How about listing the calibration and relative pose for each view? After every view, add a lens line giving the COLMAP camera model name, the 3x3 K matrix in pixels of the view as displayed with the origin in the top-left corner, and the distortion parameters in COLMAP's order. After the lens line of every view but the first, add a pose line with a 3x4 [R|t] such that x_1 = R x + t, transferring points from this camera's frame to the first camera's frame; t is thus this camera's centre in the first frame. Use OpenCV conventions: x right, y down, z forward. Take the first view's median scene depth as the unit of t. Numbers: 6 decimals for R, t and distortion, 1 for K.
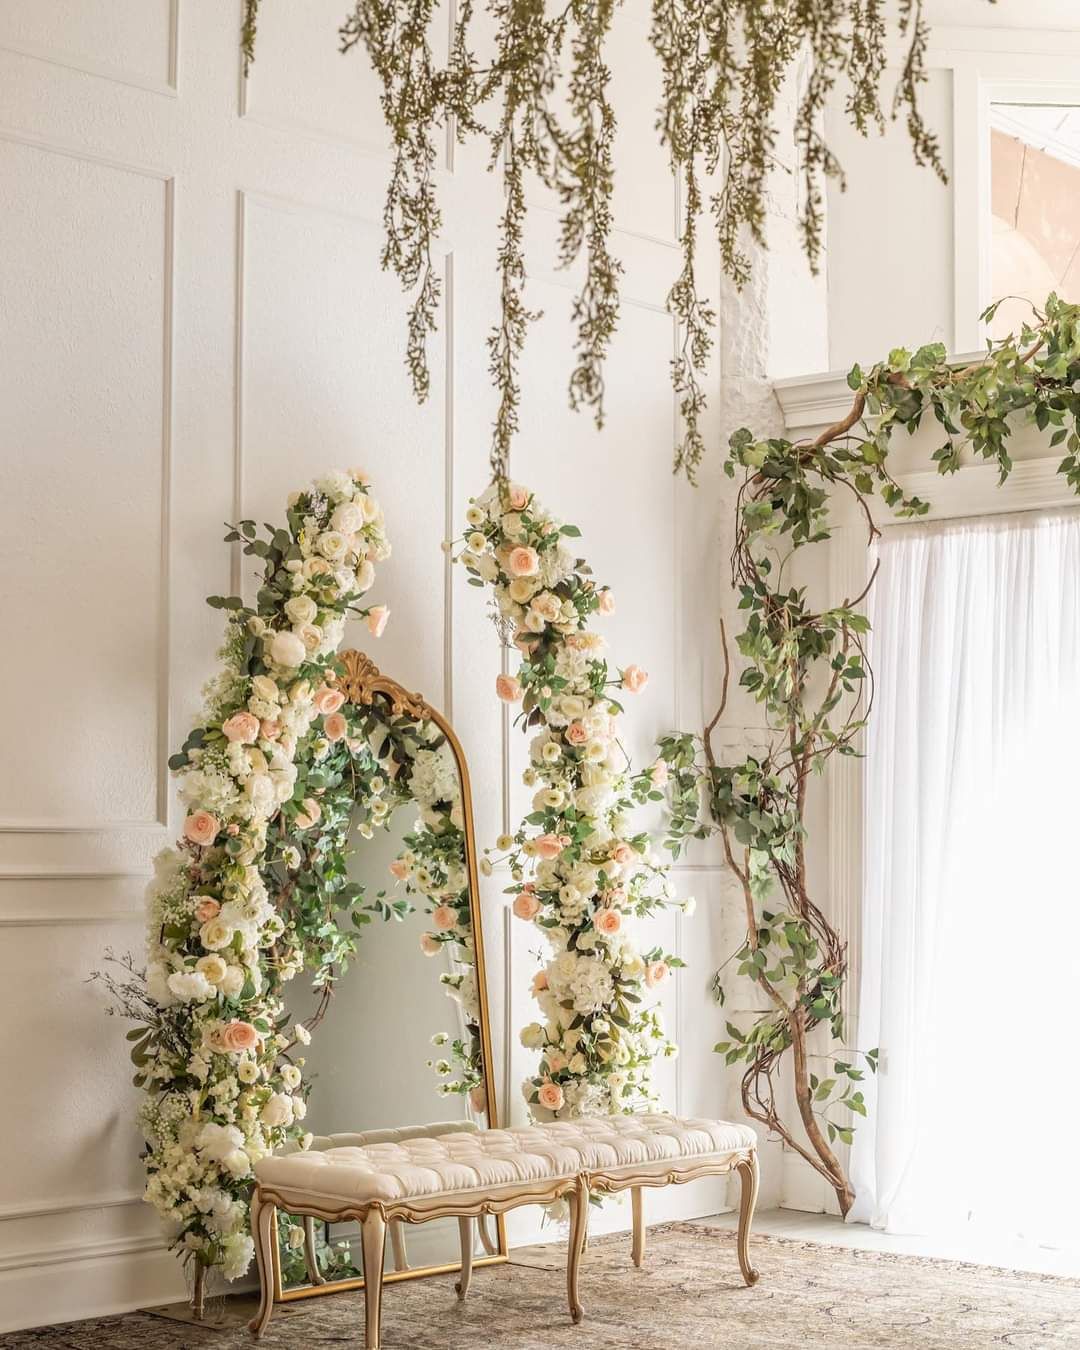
lens RADIAL K [[2384.2, 0, 540.0], [0, 2384.2, 675.0], [0, 0, 1]] dist [-0.110701, 0.082959]
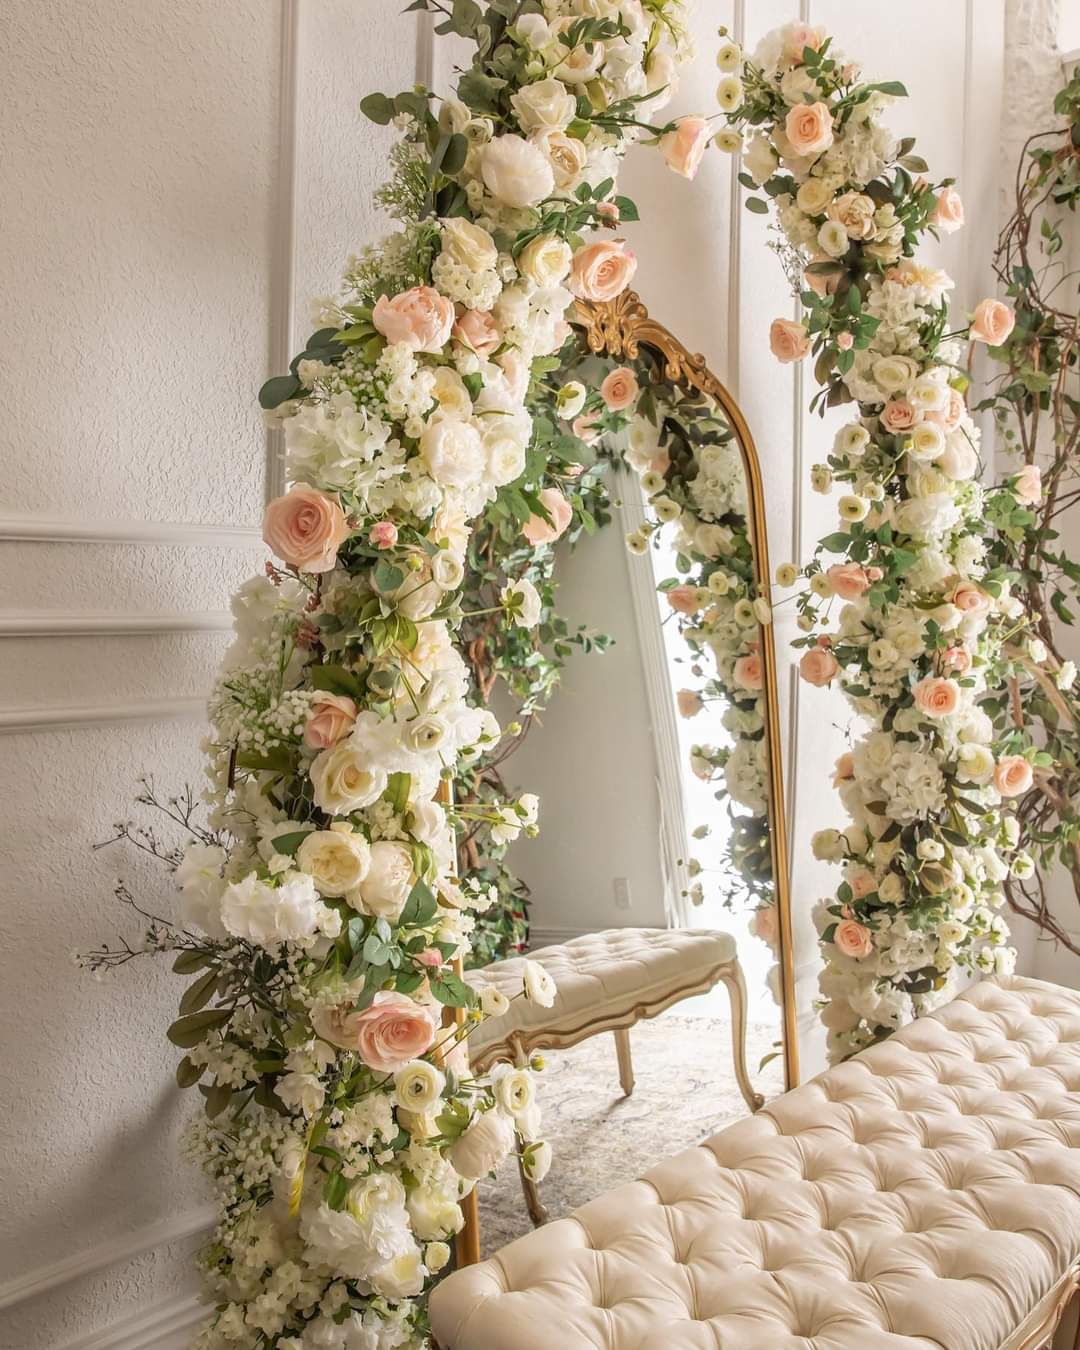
lens RADIAL K [[2384.2, 0, 540.0], [0, 2384.2, 675.0], [0, 0, 1]] dist [-0.110701, 0.082959]
pose [[0.996054, 0.025159, -0.085106, -0.058595], [-0.015589, 0.993665, 0.111295, 0.037575], [0.087367, -0.109529, 0.990137, 0.520439]]
